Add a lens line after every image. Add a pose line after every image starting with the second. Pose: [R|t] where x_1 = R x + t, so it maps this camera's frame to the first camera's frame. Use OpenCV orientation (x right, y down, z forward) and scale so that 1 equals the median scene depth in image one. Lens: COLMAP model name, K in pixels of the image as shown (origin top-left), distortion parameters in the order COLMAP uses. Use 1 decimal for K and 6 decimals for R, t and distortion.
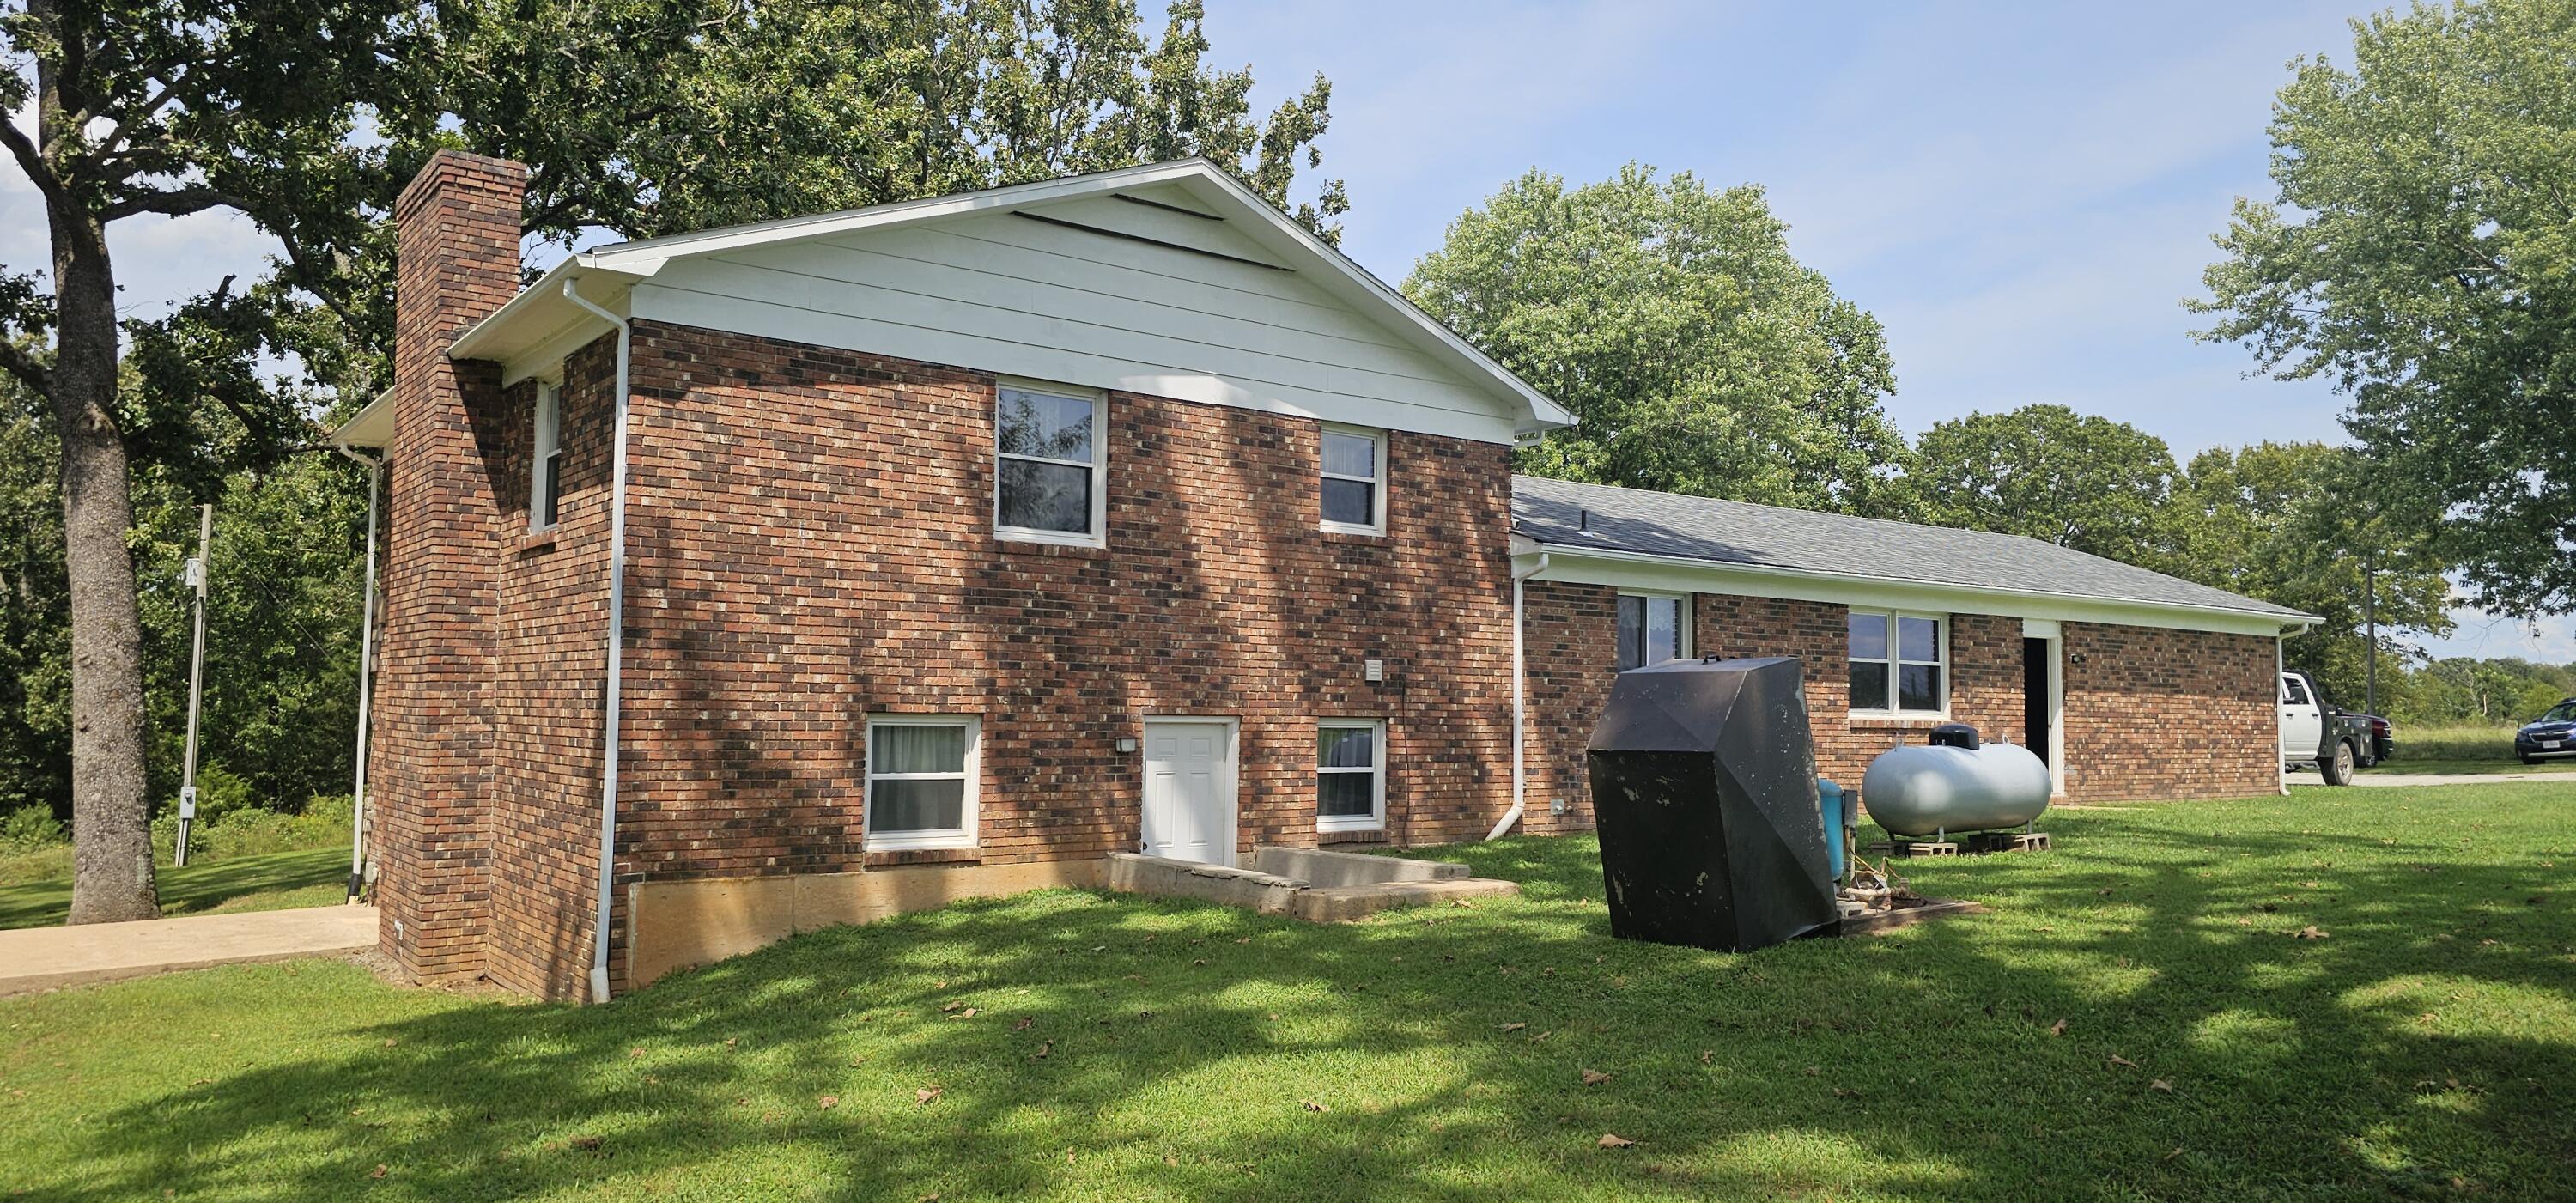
lens RADIAL K [[1707.3, 0, 1270.6], [0, 1707.3, 601.0], [0, 0, 1]] dist [0.065473, -0.024640]
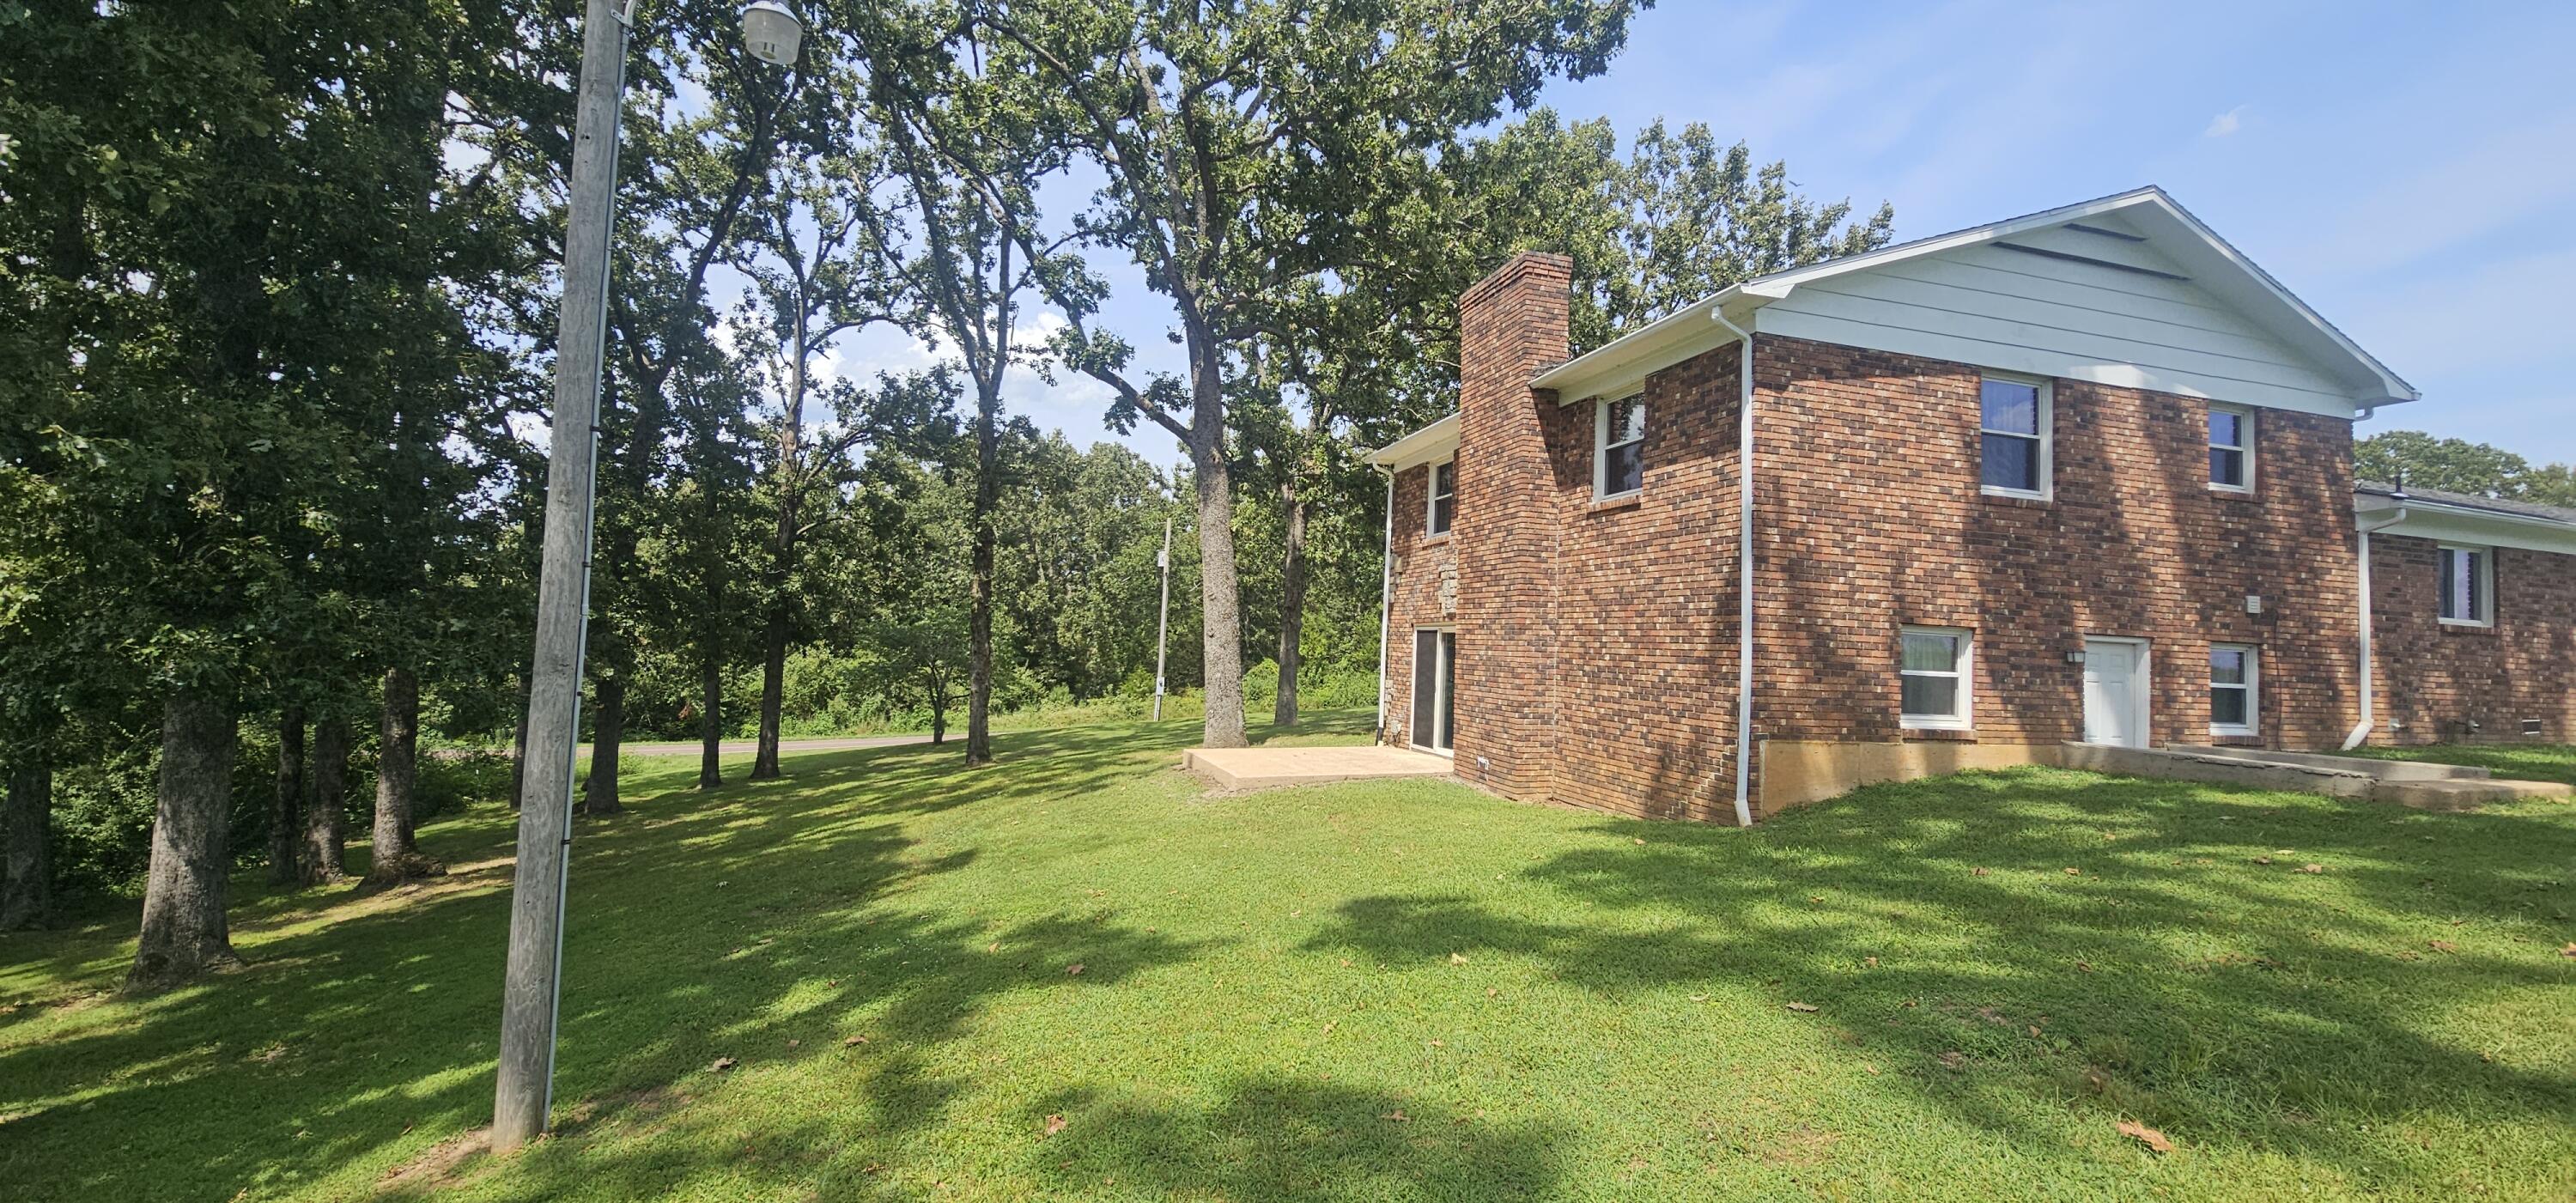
lens RADIAL K [[1050.6, 0, 1286.3], [0, 1050.6, 592.3], [0, 0, 1]] dist [0.004149, -0.000229]
pose [[0.939290, 0.006847, -0.343056, -0.356126], [-0.005673, 0.999974, 0.004426, 0.035387], [0.343077, -0.002212, 0.939305, 0.063916]]
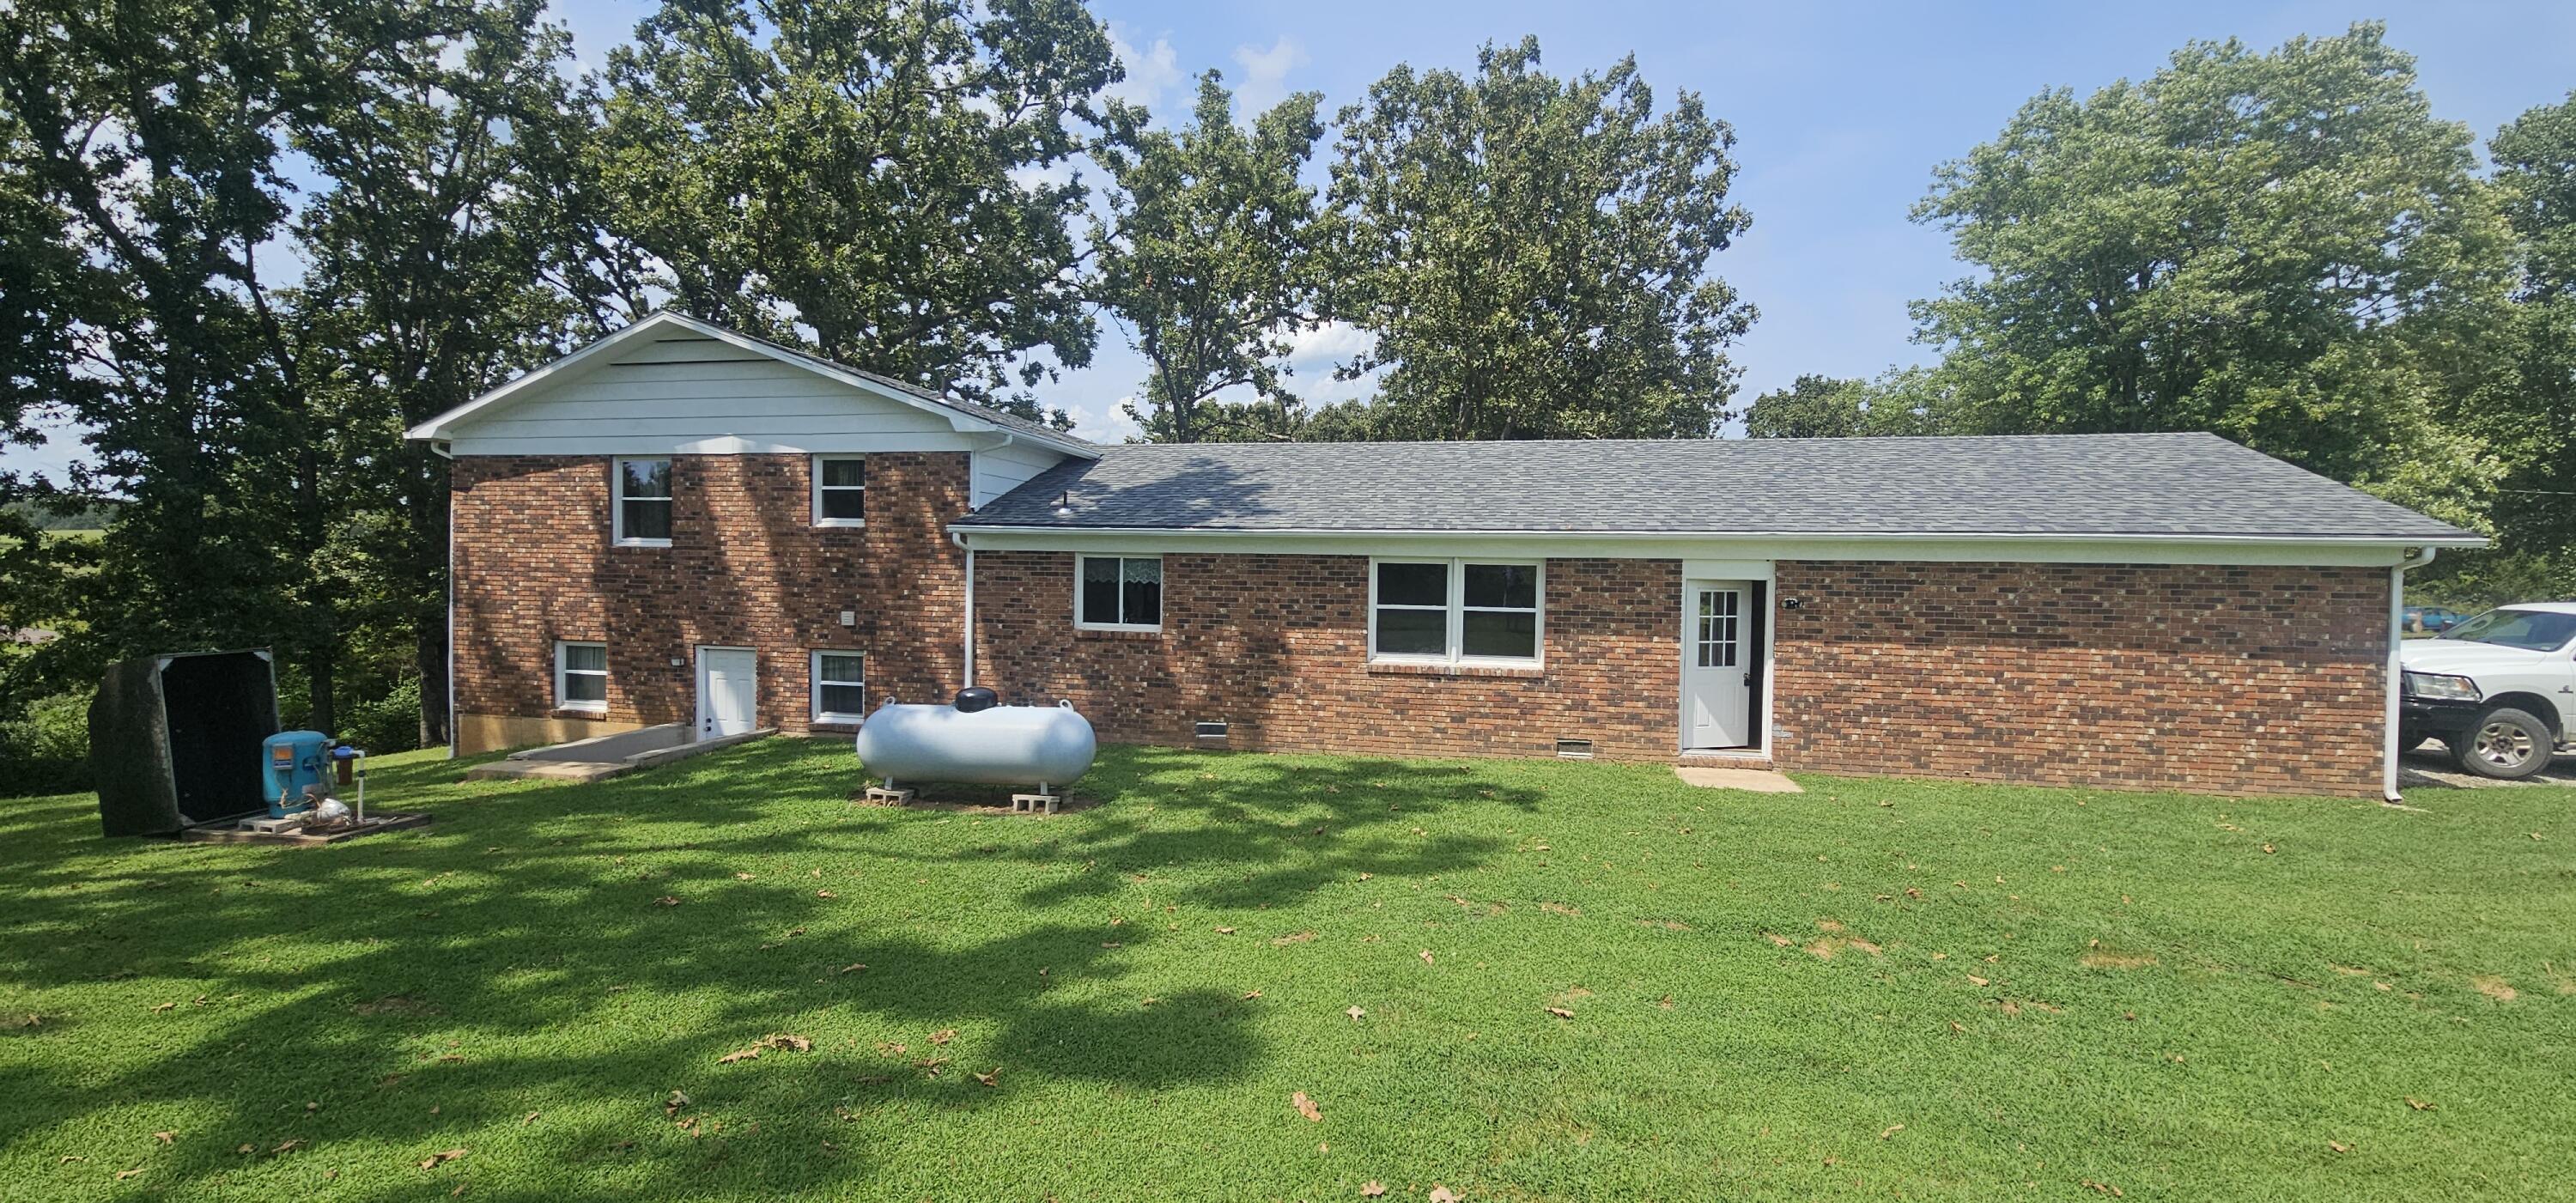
lens RADIAL K [[1050.6, 0, 1284.5], [0, 1050.6, 595.3], [0, 0, 1]] dist [0.004149, -0.000229]
pose [[0.656945, 0.018565, -0.753710, 1.083708], [0.042622, 0.997183, 0.061713, -0.021219], [0.752733, -0.072667, 0.654304, 0.746587]]
